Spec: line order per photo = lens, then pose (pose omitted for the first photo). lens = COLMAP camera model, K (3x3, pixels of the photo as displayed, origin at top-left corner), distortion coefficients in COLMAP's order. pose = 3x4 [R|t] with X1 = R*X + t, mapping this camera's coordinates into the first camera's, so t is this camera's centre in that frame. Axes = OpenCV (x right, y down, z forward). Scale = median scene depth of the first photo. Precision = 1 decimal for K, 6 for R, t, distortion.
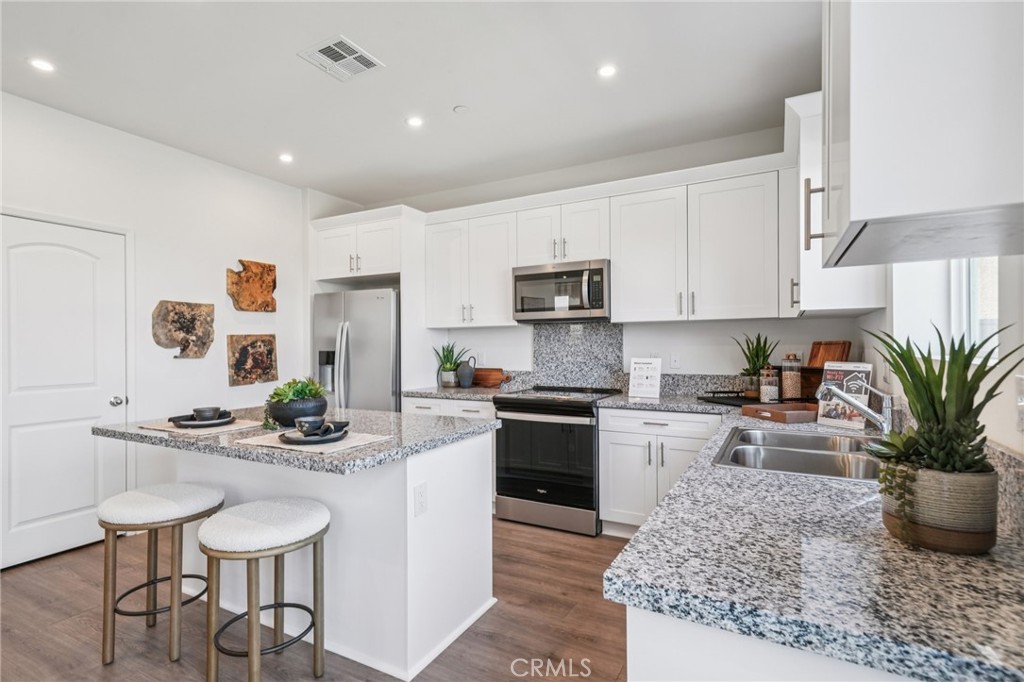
lens RADIAL K [[485.4, 0, 506.8], [0, 485.4, 346.5], [0, 0, 1]] dist [0.012052, 0.000449]
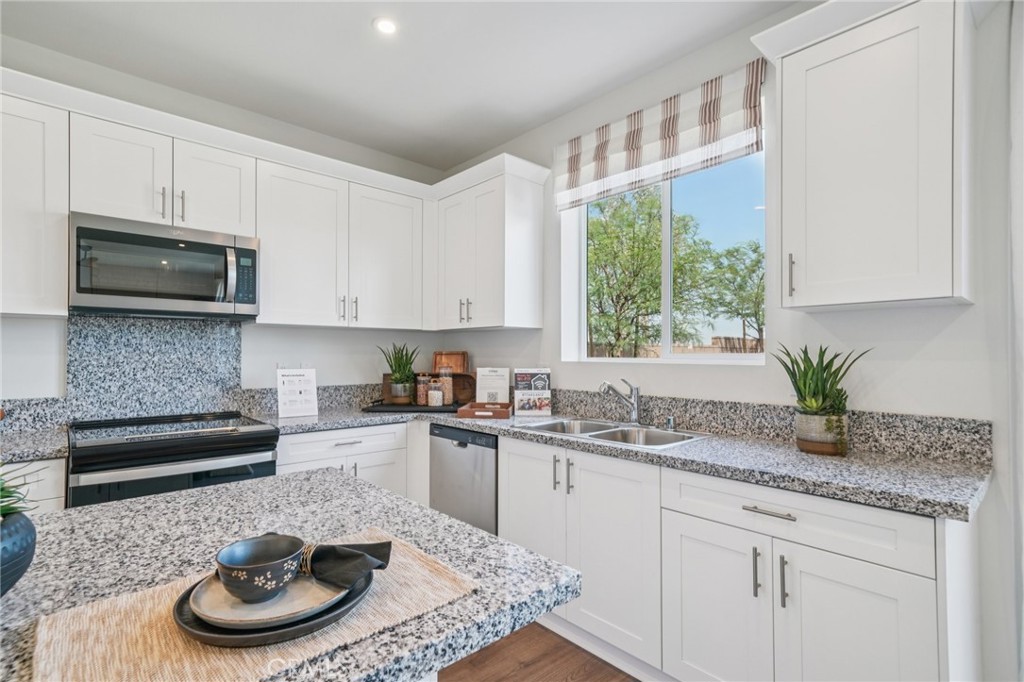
lens RADIAL K [[485.4, 0, 496.3], [0, 485.4, 349.1], [0, 0, 1]] dist [0.012052, 0.000449]
pose [[0.355529, 0.017580, 0.934500, -0.330377], [-0.002515, 0.999837, -0.017852, 0.003501], [-0.934662, 0.003996, 0.355515, 0.345125]]
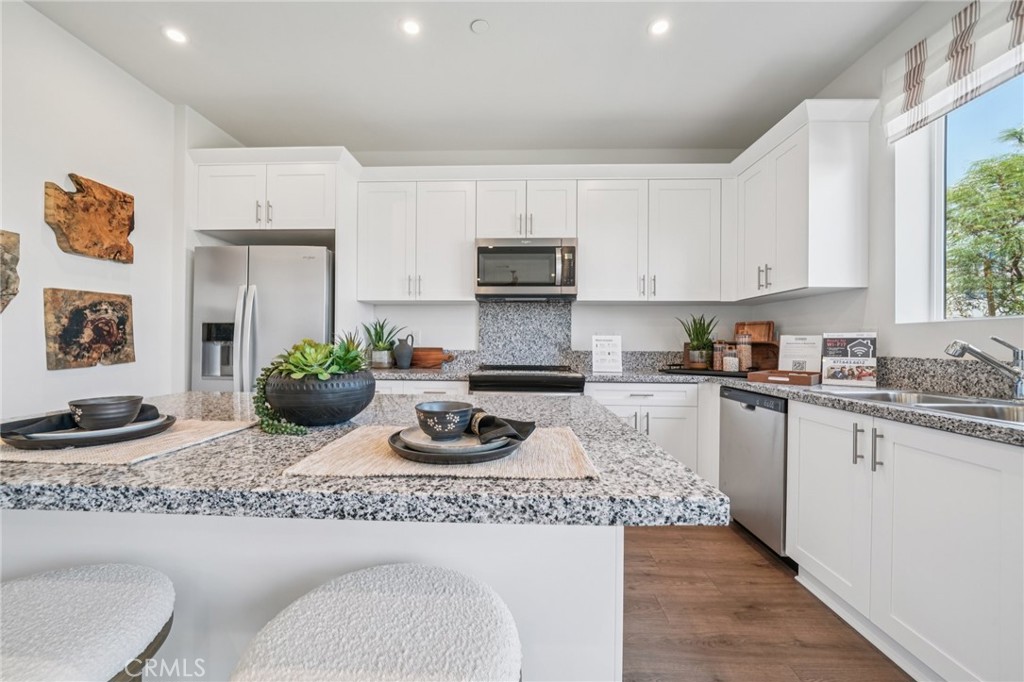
lens RADIAL K [[383.4, 0, 508.3], [0, 383.4, 344.0], [0, 0, 1]] dist [-0.015625, 0.002368]
pose [[0.897108, 0.011714, 0.441657, -0.251692], [-0.012576, 0.999920, -0.000977, 0.041467], [-0.441633, -0.004678, 0.897184, 0.302156]]
